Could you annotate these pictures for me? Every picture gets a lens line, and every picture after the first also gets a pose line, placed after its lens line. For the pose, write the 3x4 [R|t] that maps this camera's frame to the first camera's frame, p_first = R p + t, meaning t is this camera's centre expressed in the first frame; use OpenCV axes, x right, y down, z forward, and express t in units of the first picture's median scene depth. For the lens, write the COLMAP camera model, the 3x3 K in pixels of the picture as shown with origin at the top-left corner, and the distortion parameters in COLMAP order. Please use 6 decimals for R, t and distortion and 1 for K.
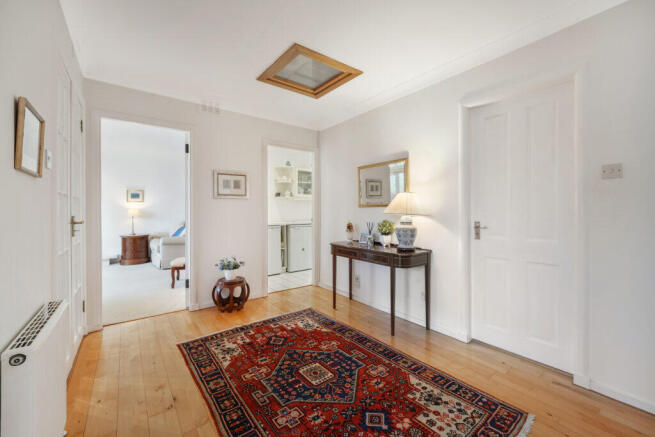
lens RADIAL K [[264.7, 0, 327.5], [0, 264.7, 218.5], [0, 0, 1]] dist [0.015050, -0.000100]
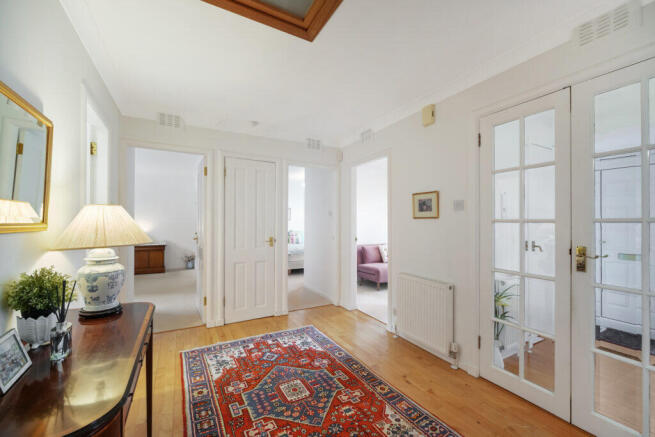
lens RADIAL K [[264.7, 0, 327.5], [0, 264.7, 218.5], [0, 0, 1]] dist [0.015050, -0.000100]
pose [[-0.989799, -0.000840, 0.142472, -0.328657], [0.000240, 0.999971, 0.007564, -0.106392], [-0.142474, 0.007521, -0.989770, 2.047223]]
